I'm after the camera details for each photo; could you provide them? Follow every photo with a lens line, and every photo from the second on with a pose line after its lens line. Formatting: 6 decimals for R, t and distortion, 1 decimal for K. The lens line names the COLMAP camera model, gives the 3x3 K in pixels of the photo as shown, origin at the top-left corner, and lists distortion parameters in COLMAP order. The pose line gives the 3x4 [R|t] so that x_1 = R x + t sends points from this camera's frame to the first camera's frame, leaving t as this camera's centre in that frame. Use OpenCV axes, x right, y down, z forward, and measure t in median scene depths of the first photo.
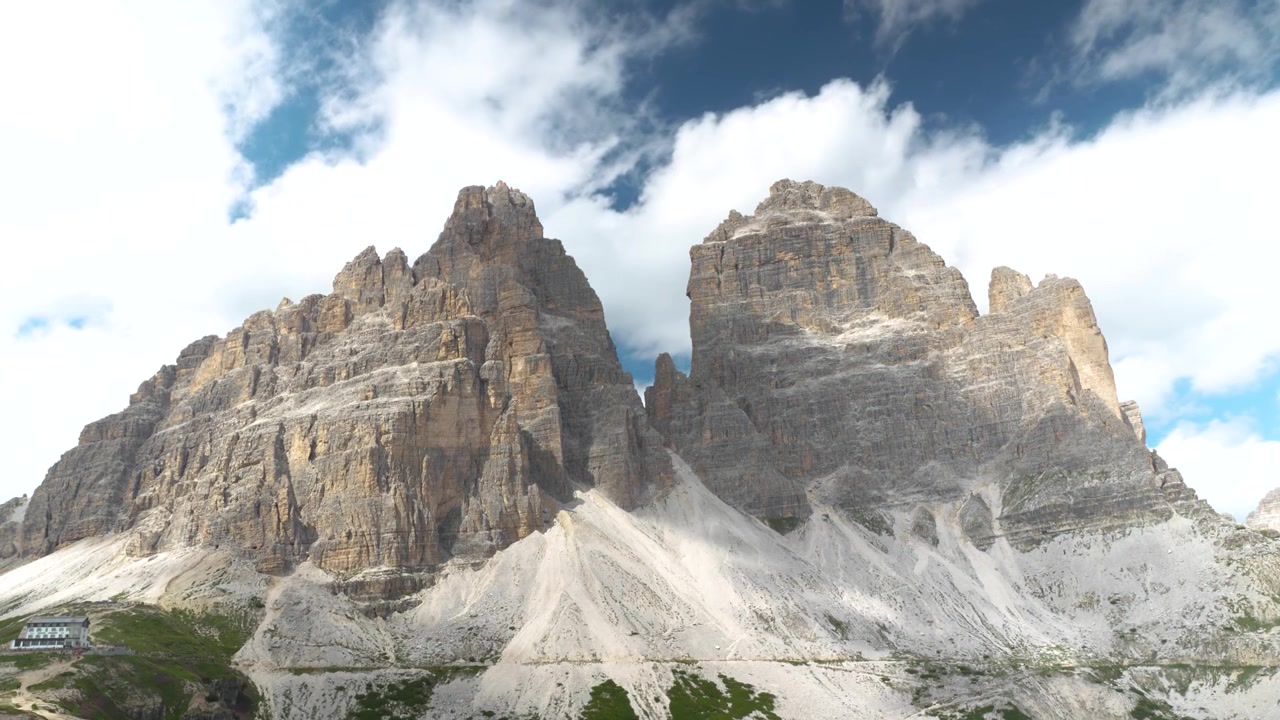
lens RADIAL K [[998.4, 0, 673.0], [0, 998.4, 402.6], [0, 0, 1]] dist [-0.027792, -0.056692]
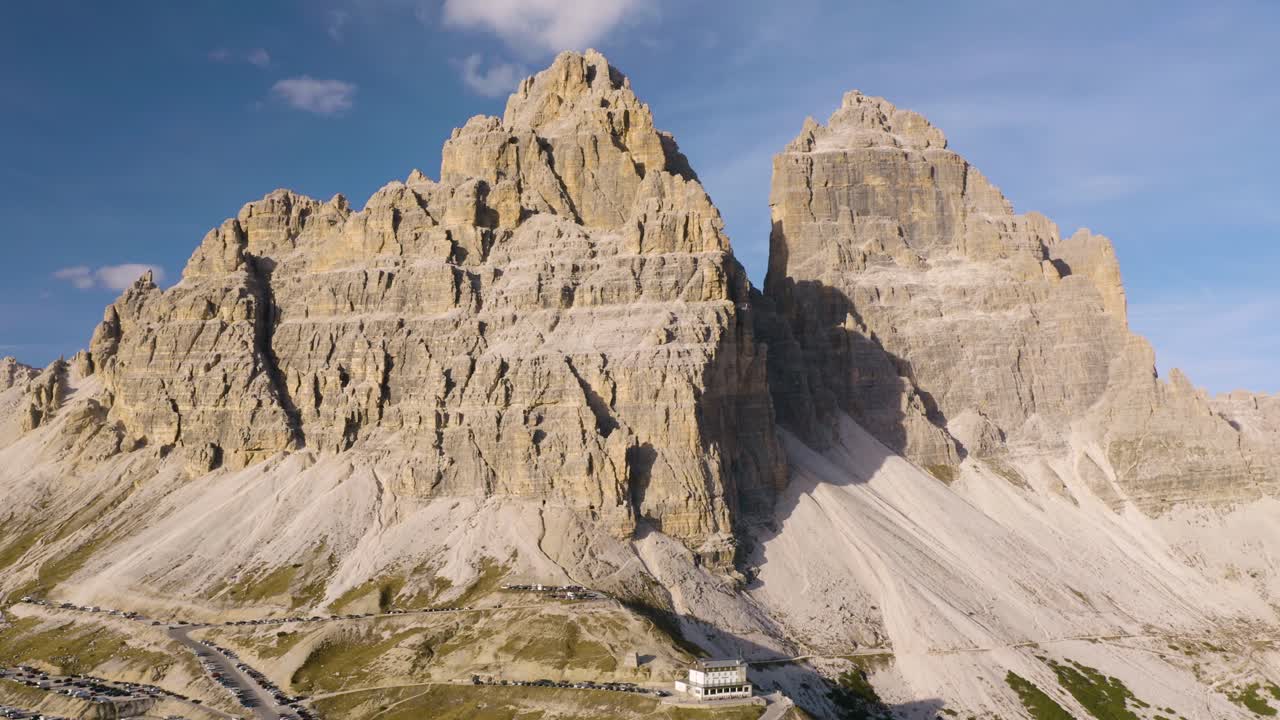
lens RADIAL K [[998.4, 0, 663.3], [0, 998.4, 417.3], [0, 0, 1]] dist [-0.027792, -0.056692]
pose [[0.961828, 0.077068, 0.262578, -0.403326], [-0.125302, 0.977059, 0.172209, -0.071939], [-0.243282, -0.198537, 0.949419, 0.064177]]
